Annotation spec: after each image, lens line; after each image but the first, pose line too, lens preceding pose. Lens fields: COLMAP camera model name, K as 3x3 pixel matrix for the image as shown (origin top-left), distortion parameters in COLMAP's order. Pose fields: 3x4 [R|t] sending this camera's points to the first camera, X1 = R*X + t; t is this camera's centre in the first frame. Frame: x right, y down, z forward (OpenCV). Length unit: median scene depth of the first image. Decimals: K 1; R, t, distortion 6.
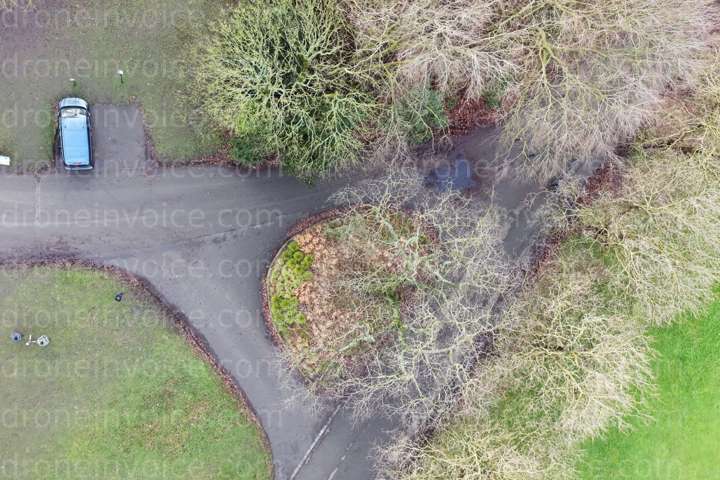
lens RADIAL K [[587.0, 0, 360.0], [0, 587.0, 240.0], [0, 0, 1]] dist [-0.002418, 0.012241]
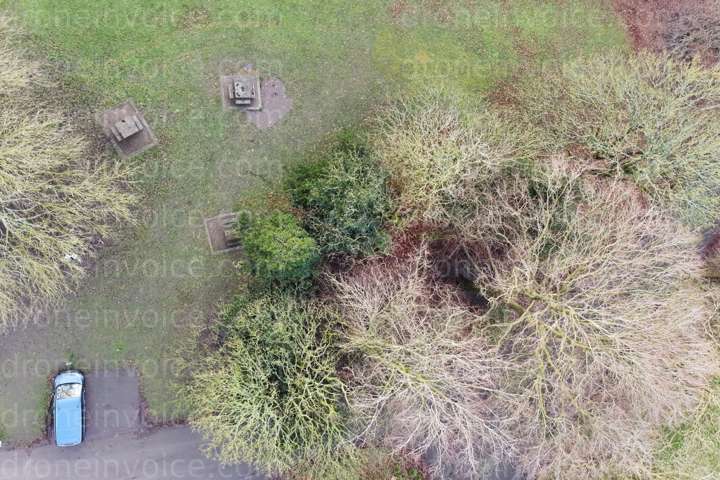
lens RADIAL K [[587.0, 0, 360.0], [0, 587.0, 240.0], [0, 0, 1]] dist [-0.002418, 0.012241]
pose [[0.998817, 0.047461, 0.010549, -0.016525], [-0.047255, 0.998703, -0.018955, -0.464104], [-0.011435, 0.018434, 0.999765, -0.006373]]
